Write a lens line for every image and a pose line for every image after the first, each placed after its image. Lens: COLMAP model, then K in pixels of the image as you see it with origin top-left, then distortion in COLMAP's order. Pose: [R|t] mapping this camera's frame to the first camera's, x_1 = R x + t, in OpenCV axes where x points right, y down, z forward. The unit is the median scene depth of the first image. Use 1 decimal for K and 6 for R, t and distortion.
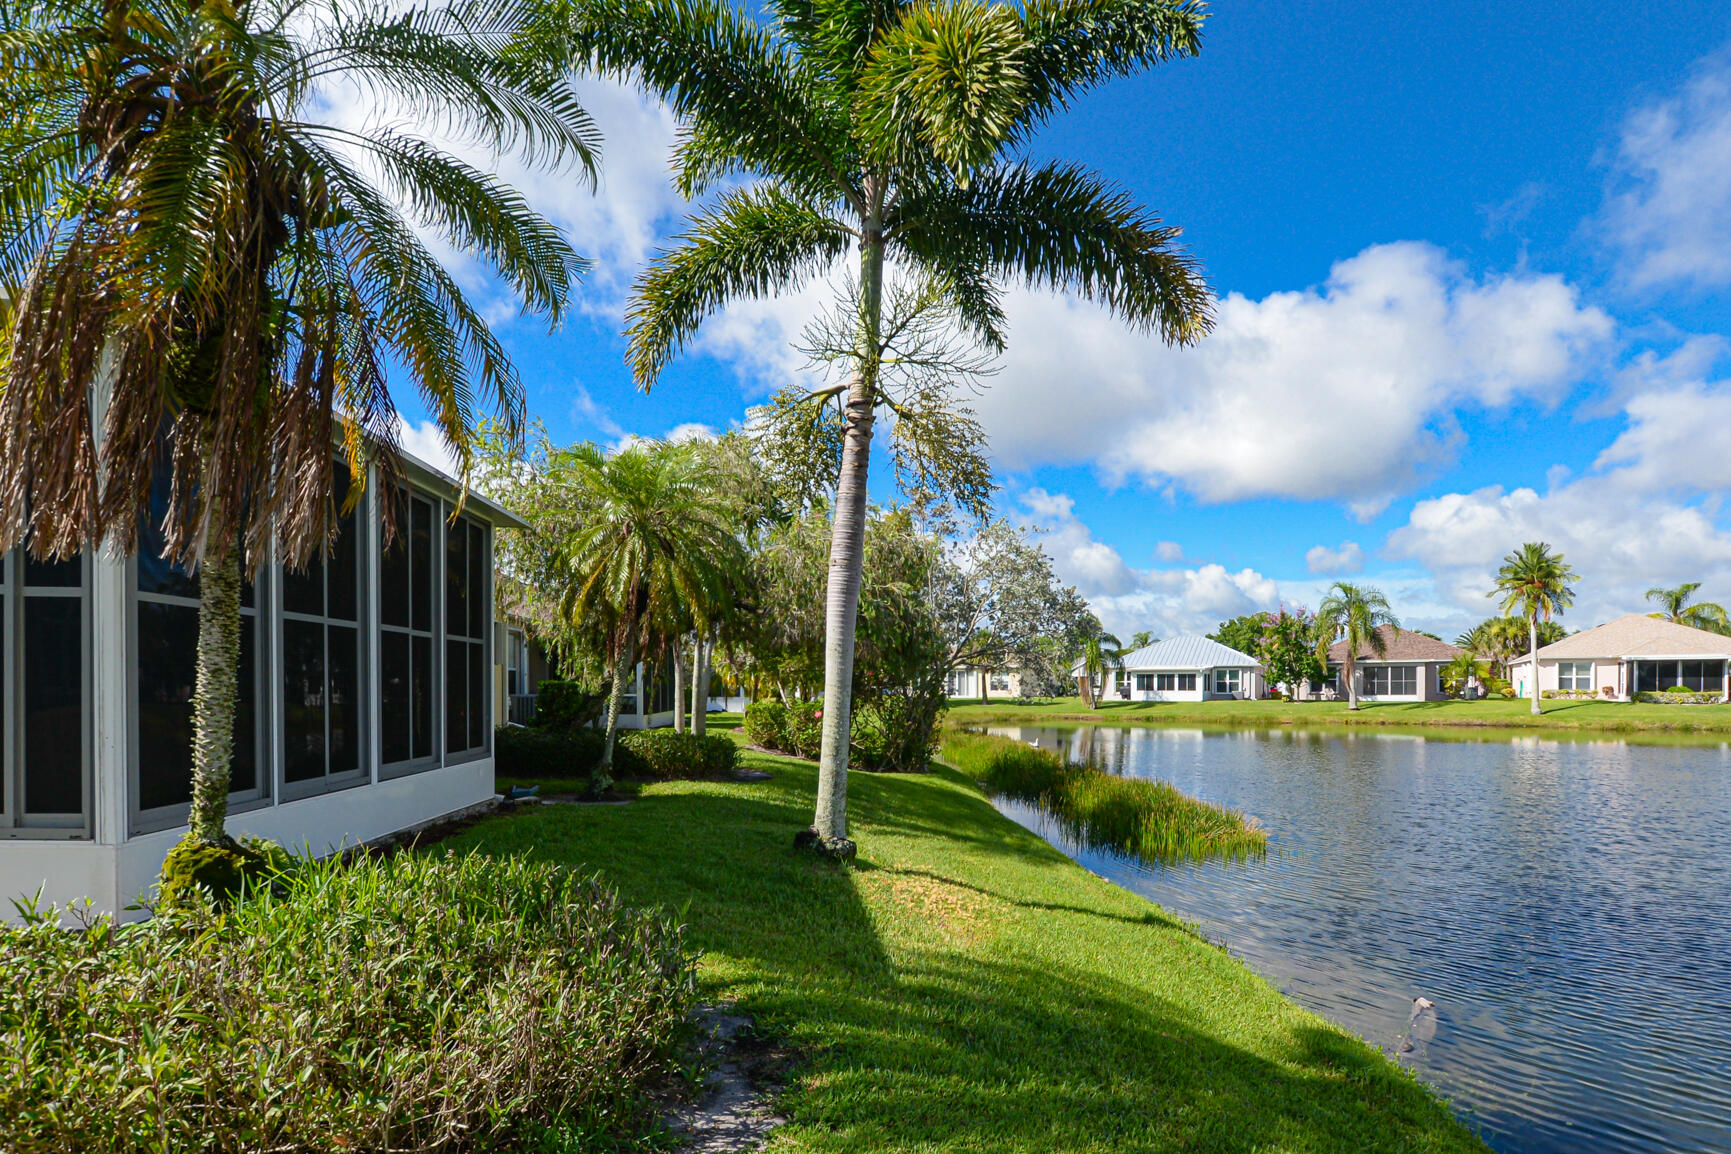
lens RADIAL K [[890.3, 0, 882.0], [0, 890.3, 691.1], [0, 0, 1]] dist [0.000987, -0.001088]
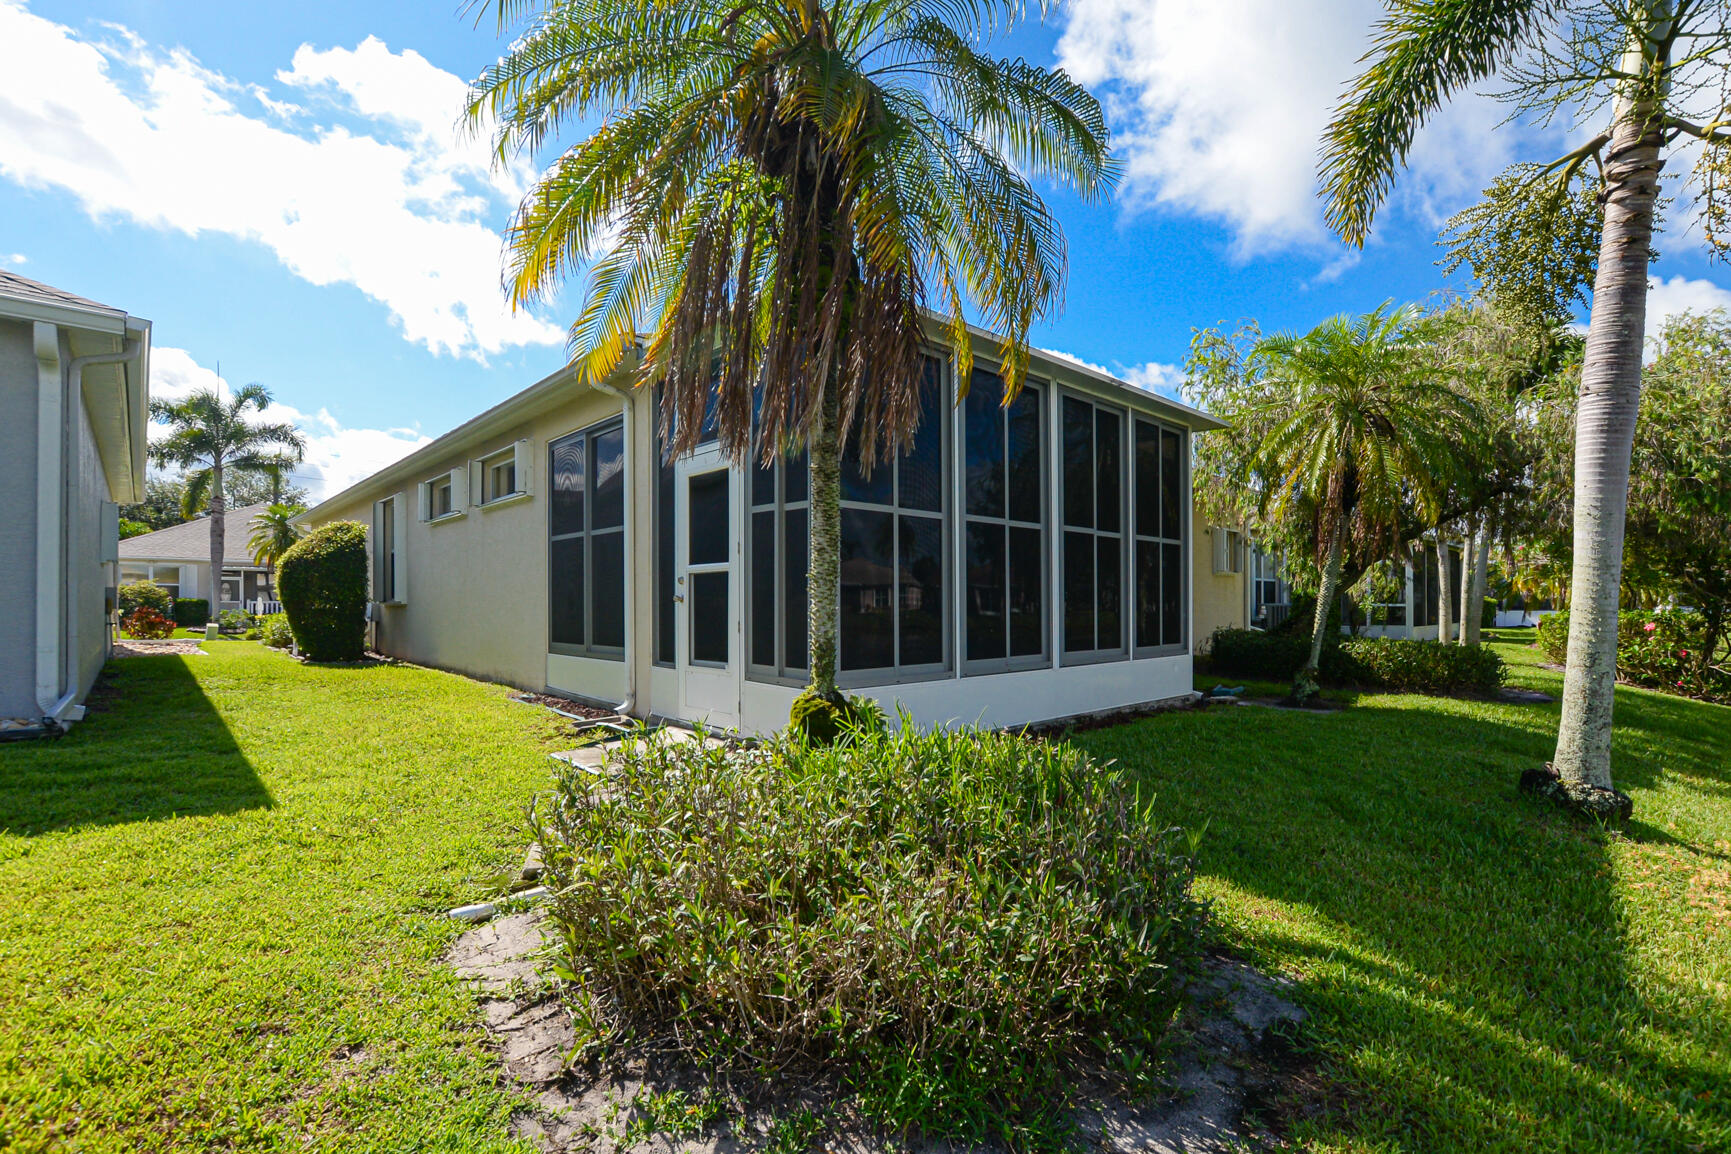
lens RADIAL K [[804.9, 0, 936.3], [0, 804.9, 600.2], [0, 0, 1]] dist [-0.000811, -0.000594]
pose [[0.668452, -0.007822, -0.743714, 0.073559], [-0.000886, 0.999936, -0.011313, 0.027804], [0.743754, 0.008221, 0.668402, 0.198186]]
